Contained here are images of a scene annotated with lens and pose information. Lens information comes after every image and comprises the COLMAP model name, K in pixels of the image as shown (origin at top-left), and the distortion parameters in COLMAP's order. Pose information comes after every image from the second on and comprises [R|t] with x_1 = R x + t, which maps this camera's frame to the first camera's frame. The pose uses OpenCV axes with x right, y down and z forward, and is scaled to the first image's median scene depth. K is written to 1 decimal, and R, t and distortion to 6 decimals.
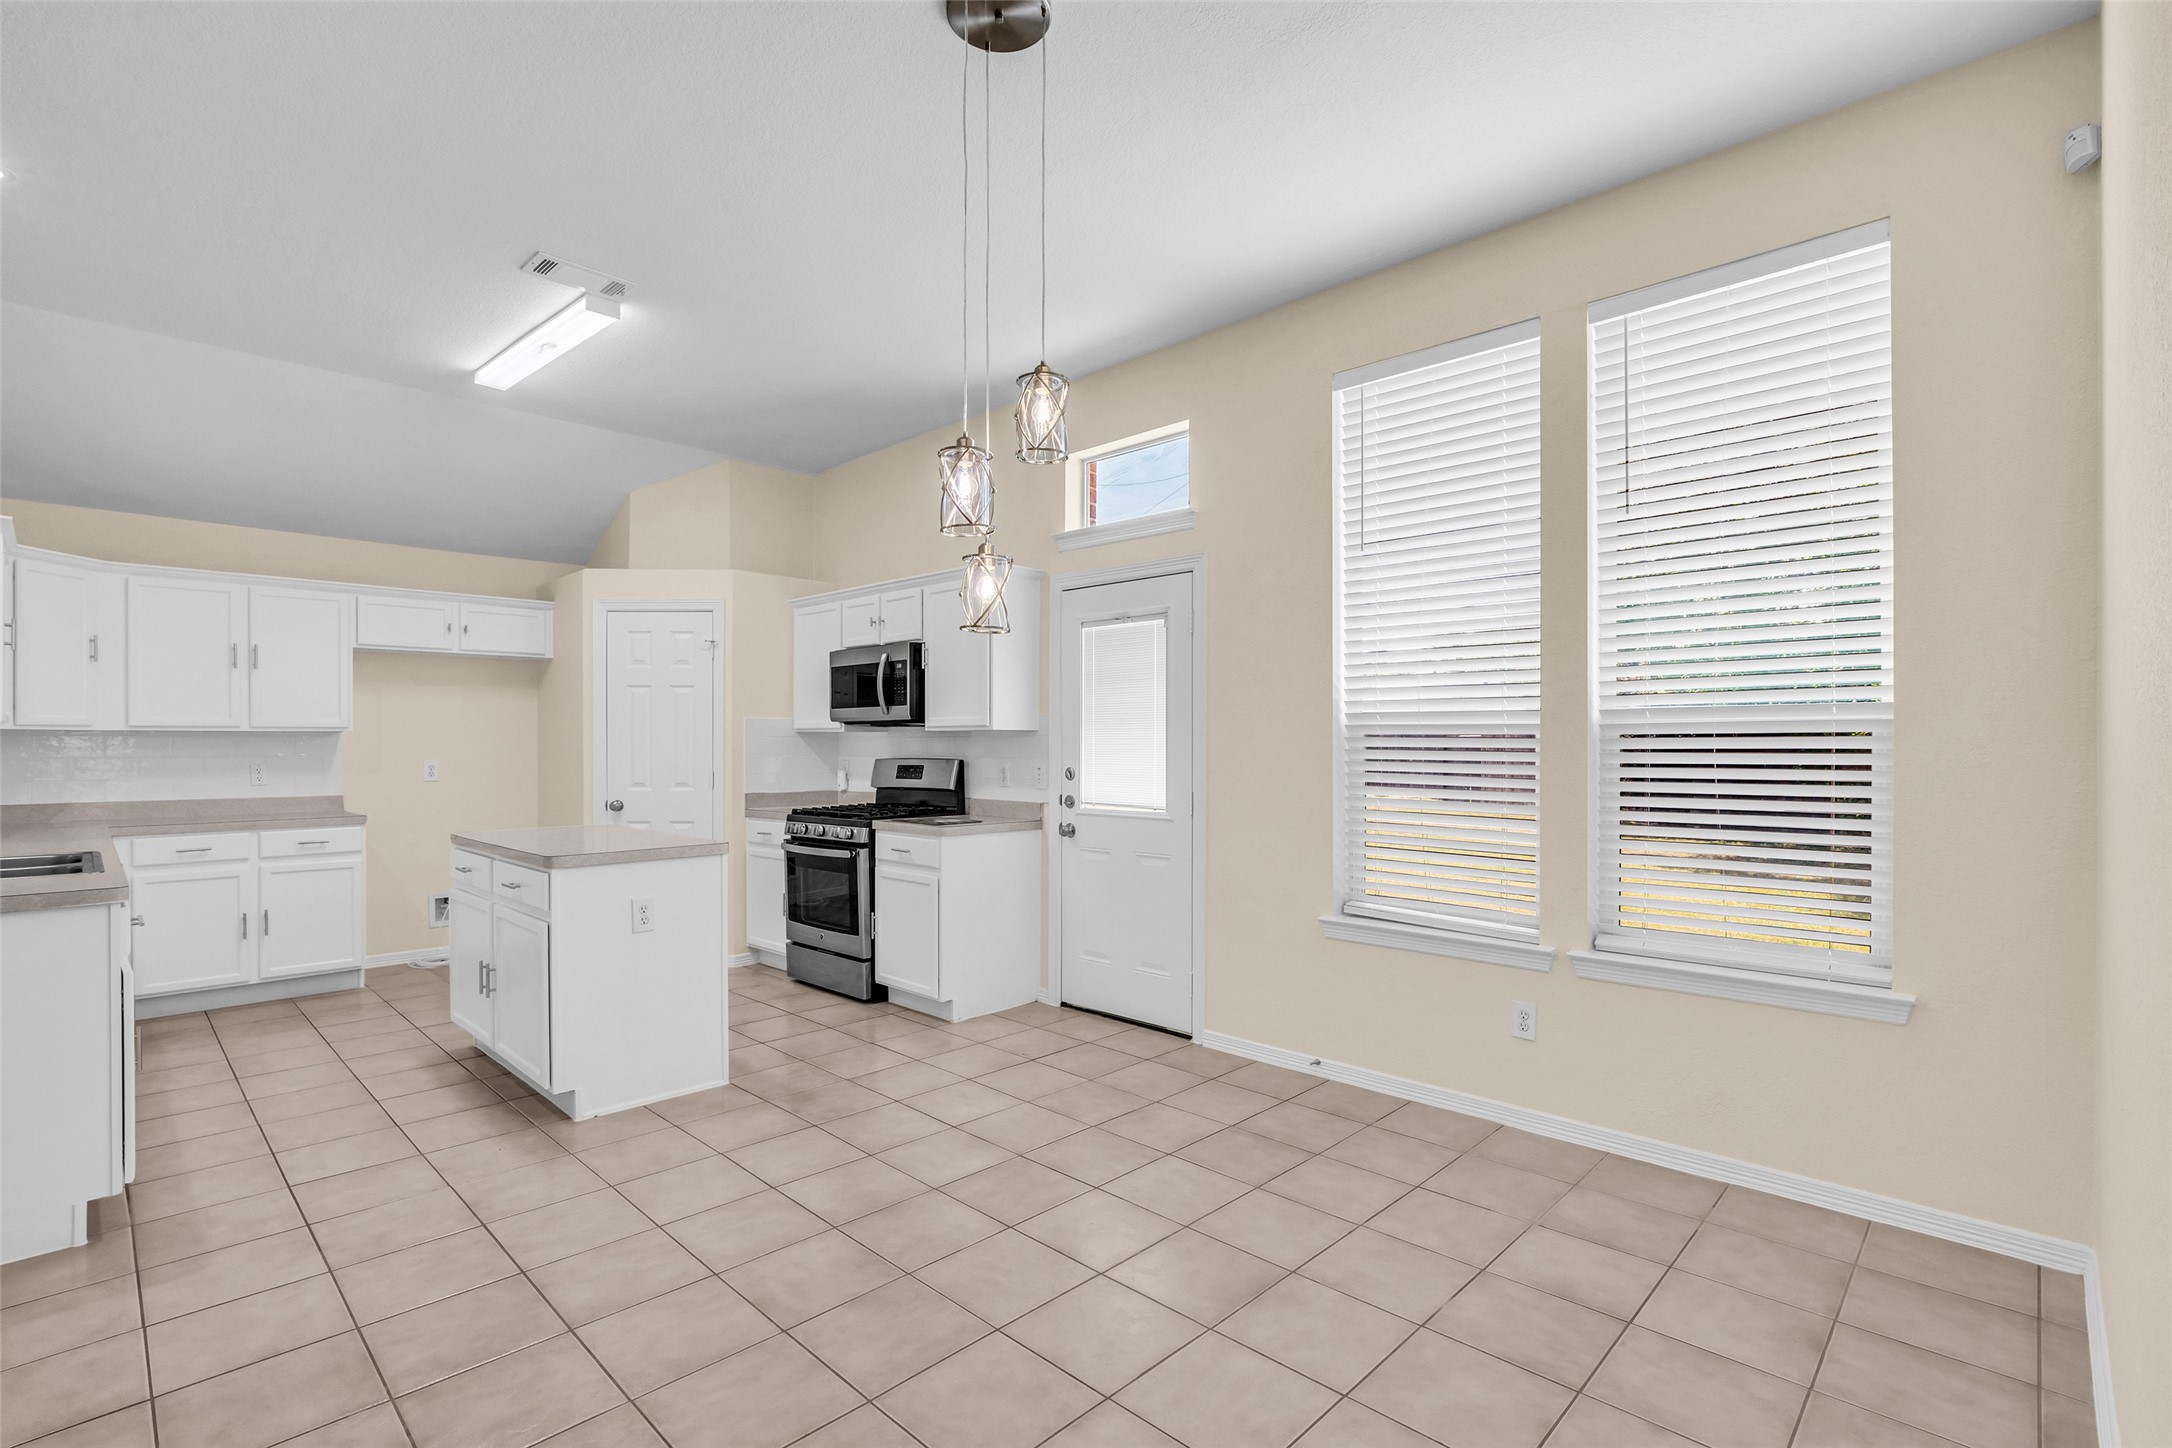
lens RADIAL K [[1002.2, 0, 1093.6], [0, 1002.2, 747.2], [0, 0, 1]] dist [-0.017359, 0.004657]
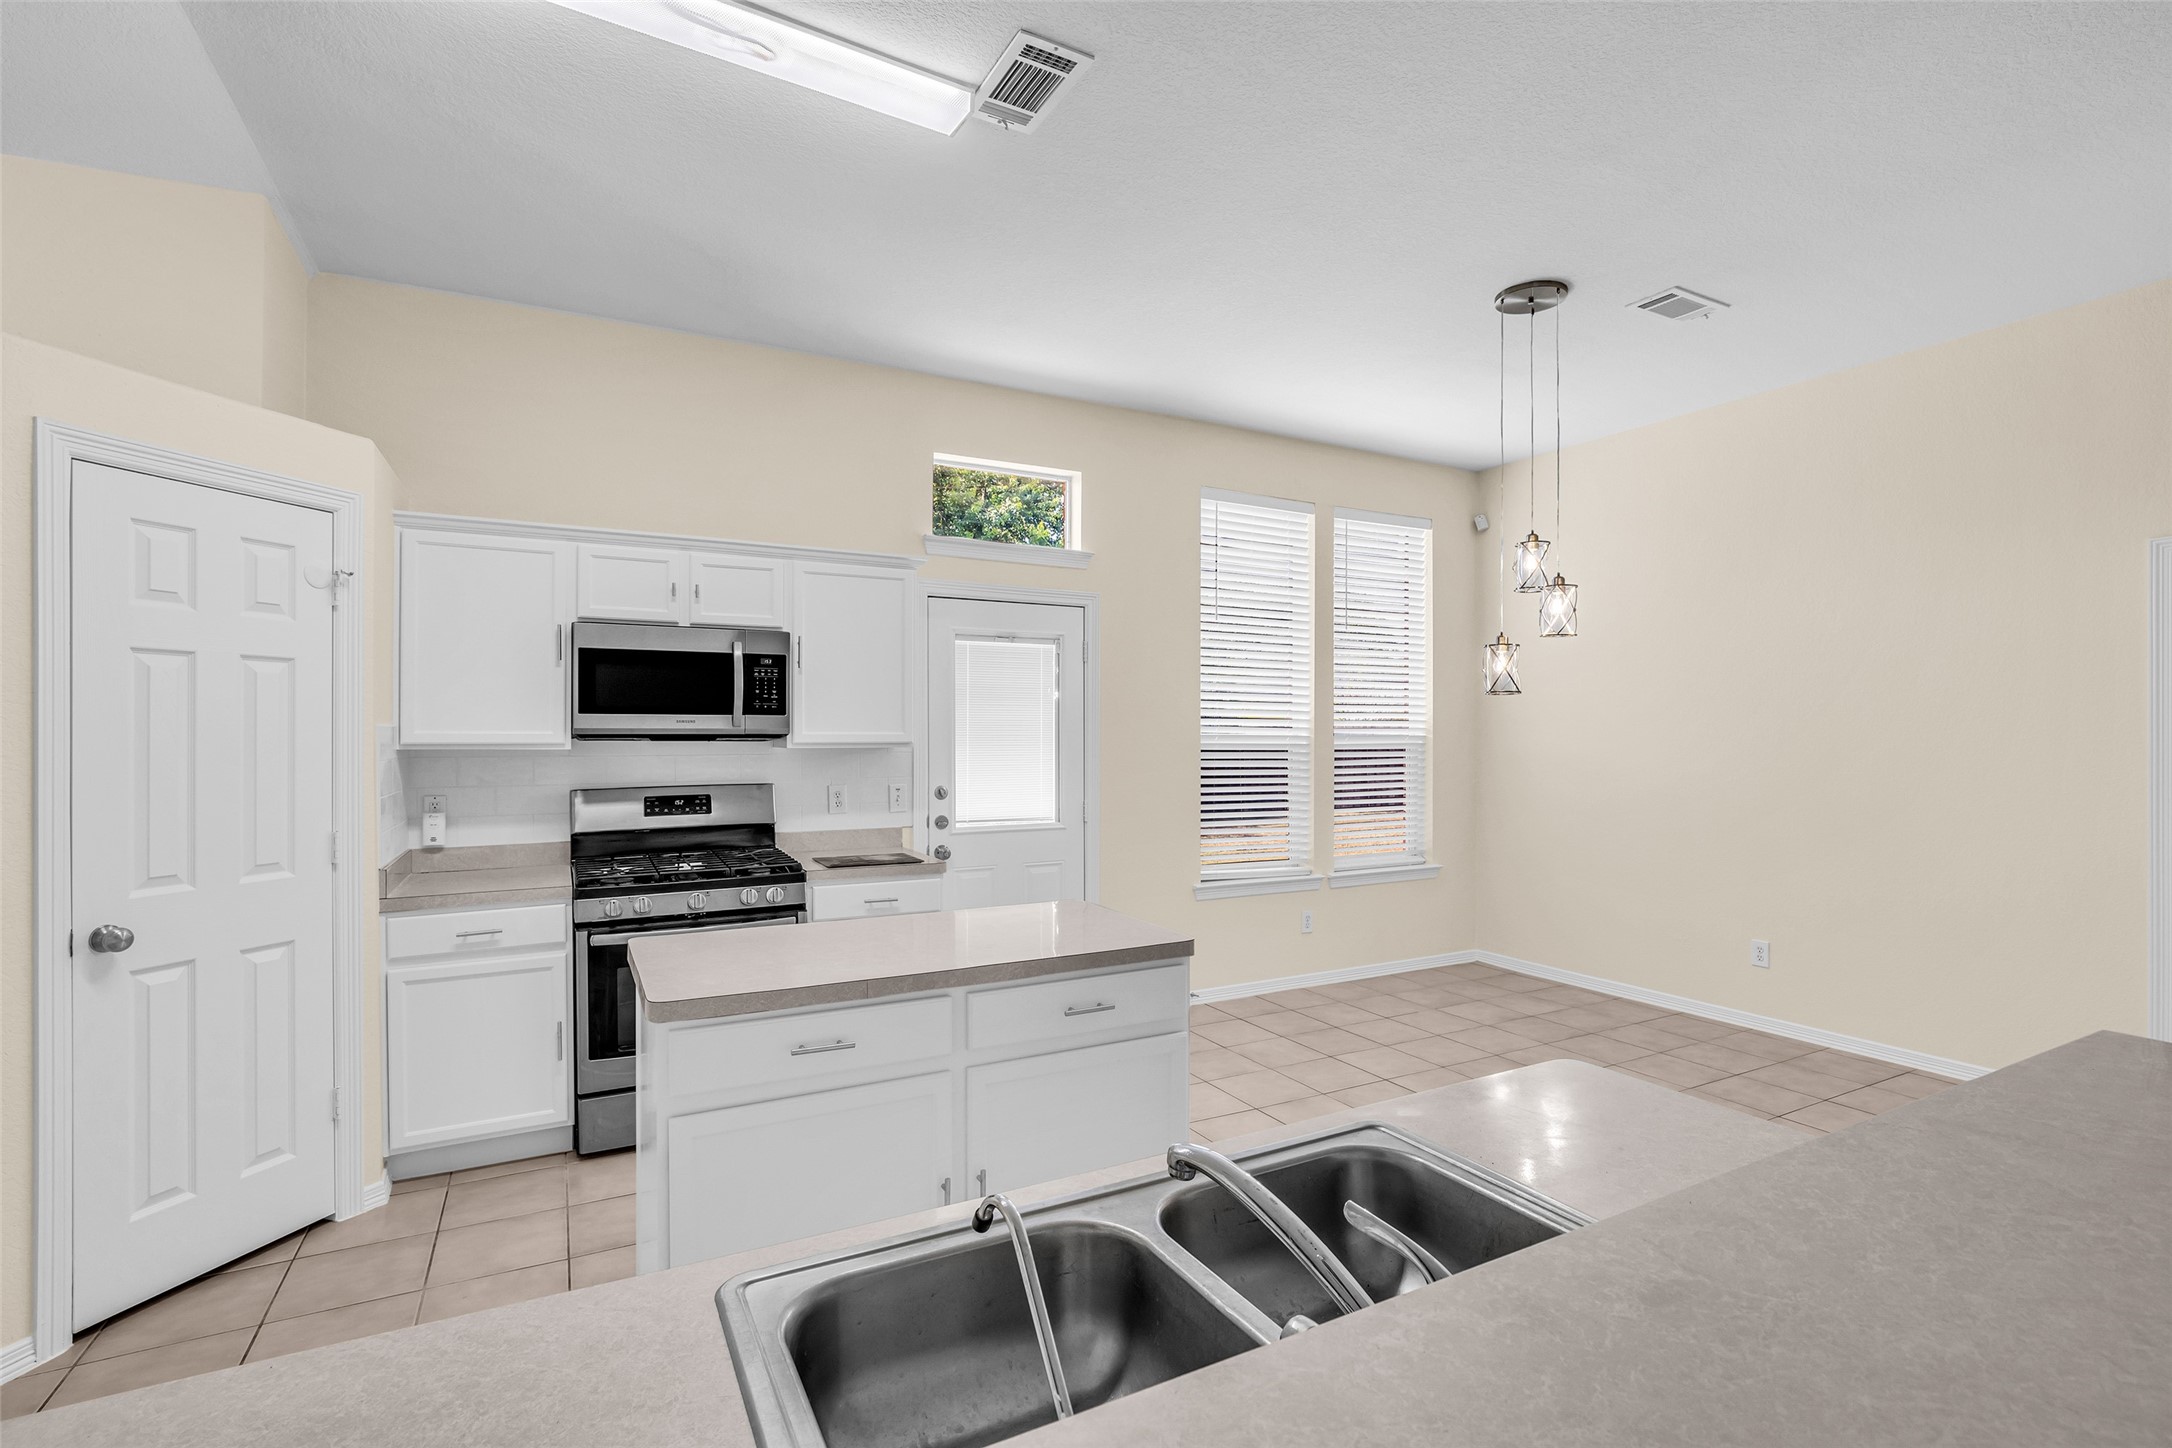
lens RADIAL K [[1002.2, 0, 1093.0], [0, 1002.2, 731.3], [0, 0, 1]] dist [-0.017359, 0.004657]
pose [[0.297900, -0.000913, 0.954597, -0.880821], [0.000851, 0.999999, 0.000691, -0.031562], [-0.954597, 0.000607, 0.297900, 0.584234]]
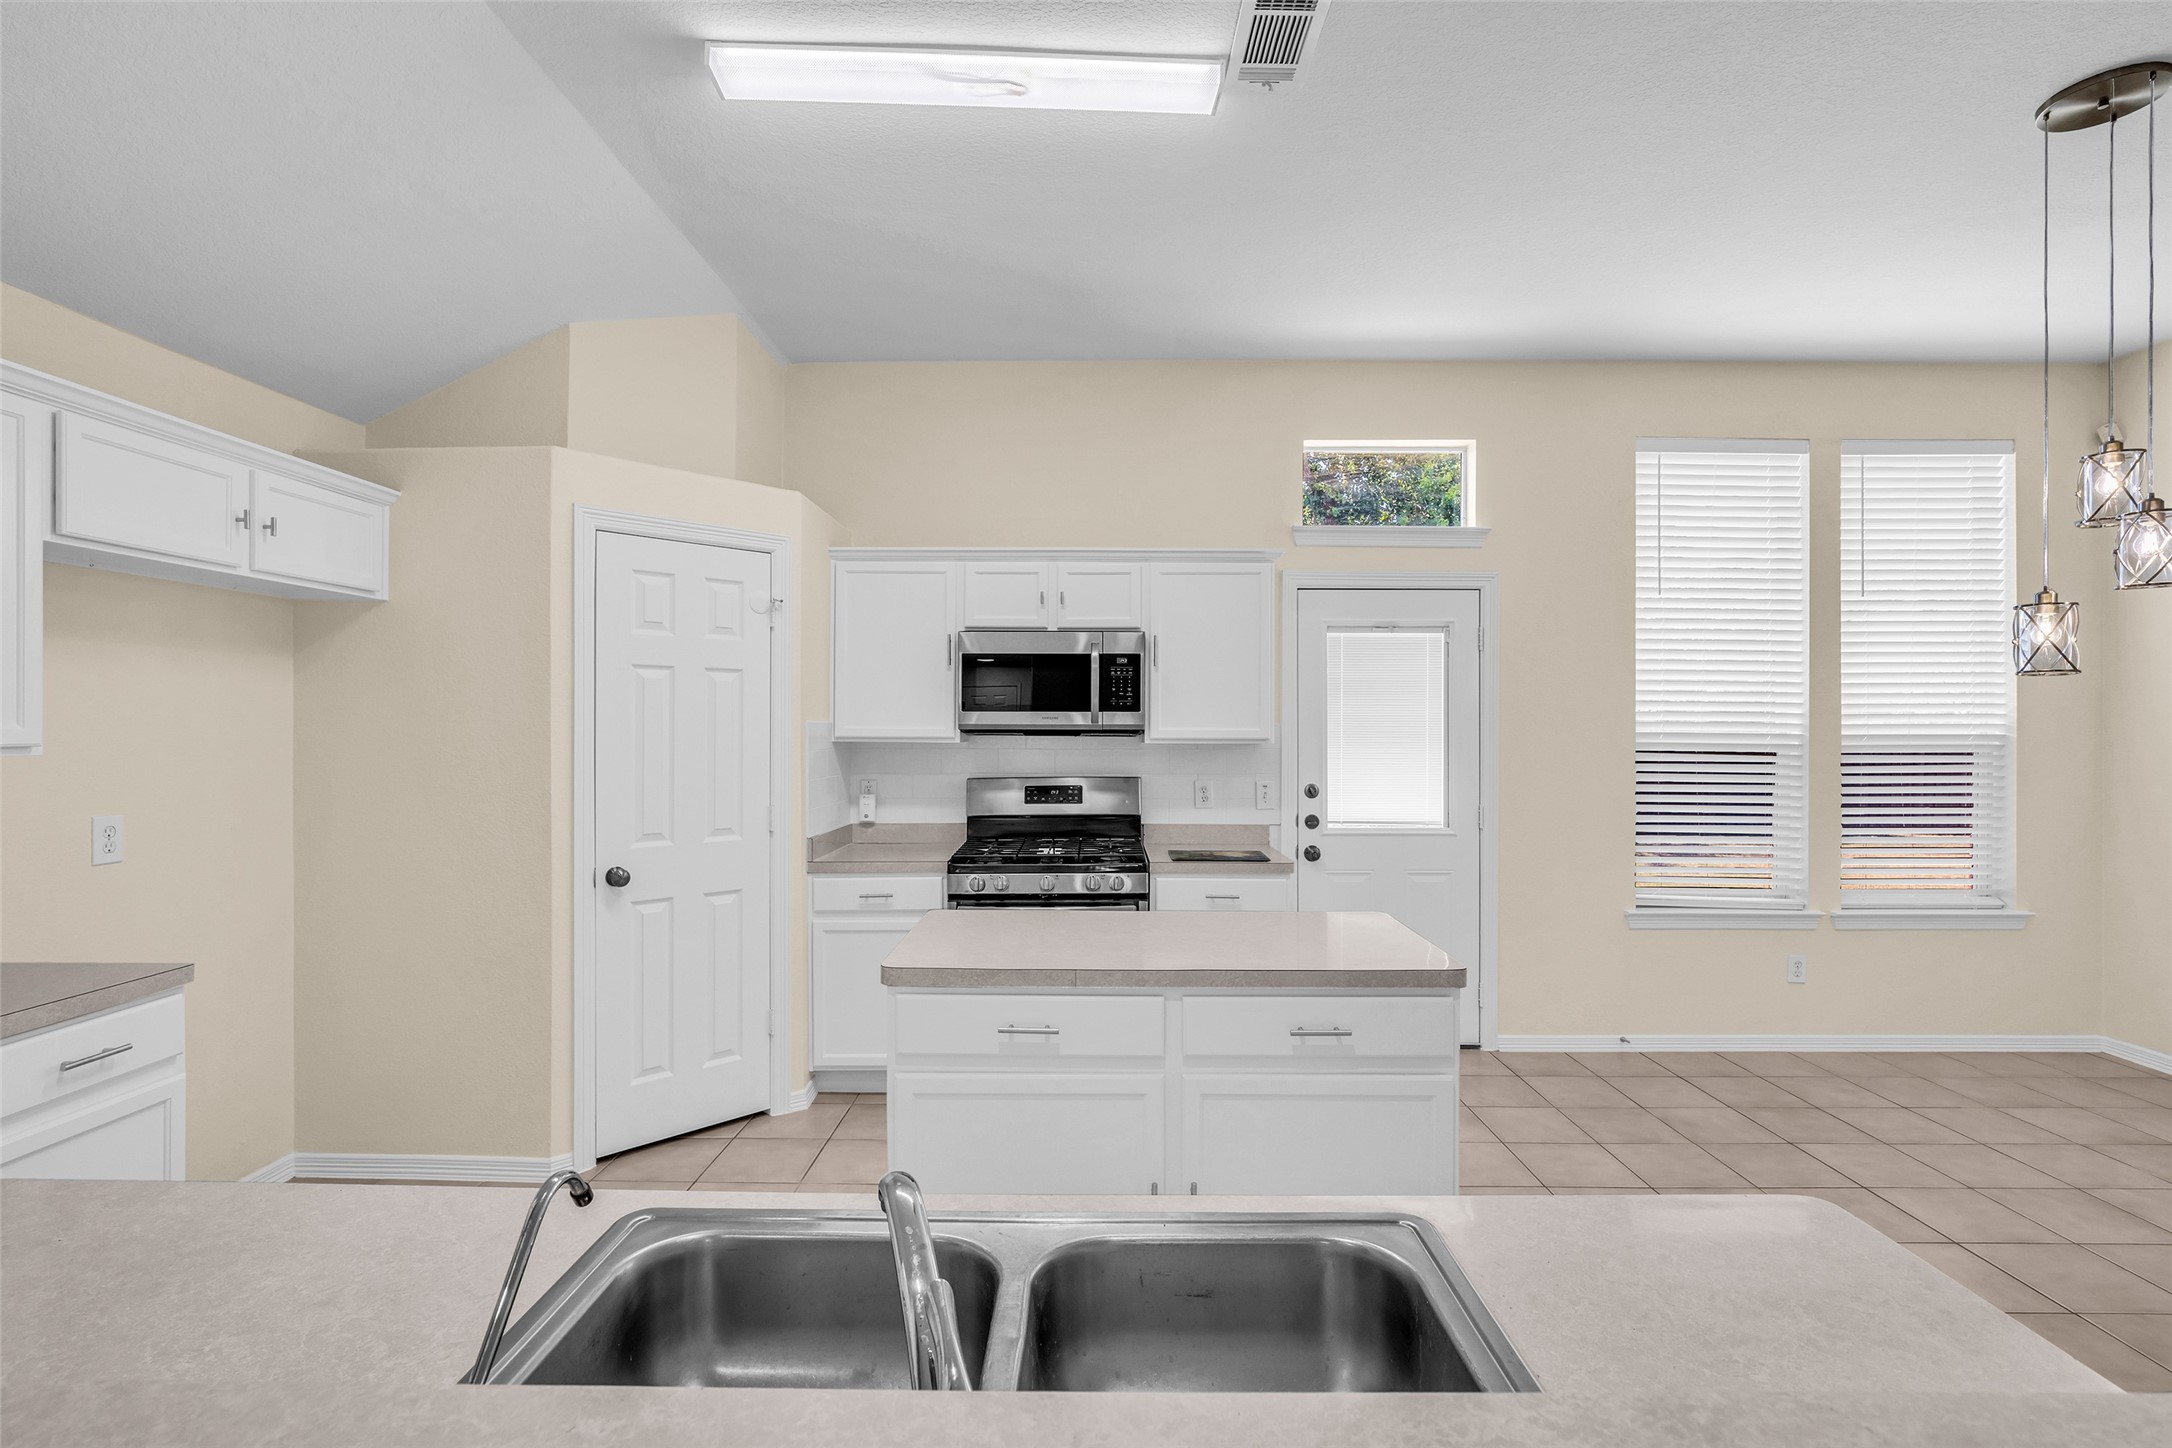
lens RADIAL K [[1002.2, 0, 1091.4], [0, 1002.2, 727.5], [0, 0, 1]] dist [-0.017359, 0.004657]
pose [[0.720832, 0.001441, 0.693108, -0.798349], [-0.000504, 0.999999, -0.001555, -0.029625], [-0.693110, 0.000772, 0.720832, 0.484550]]
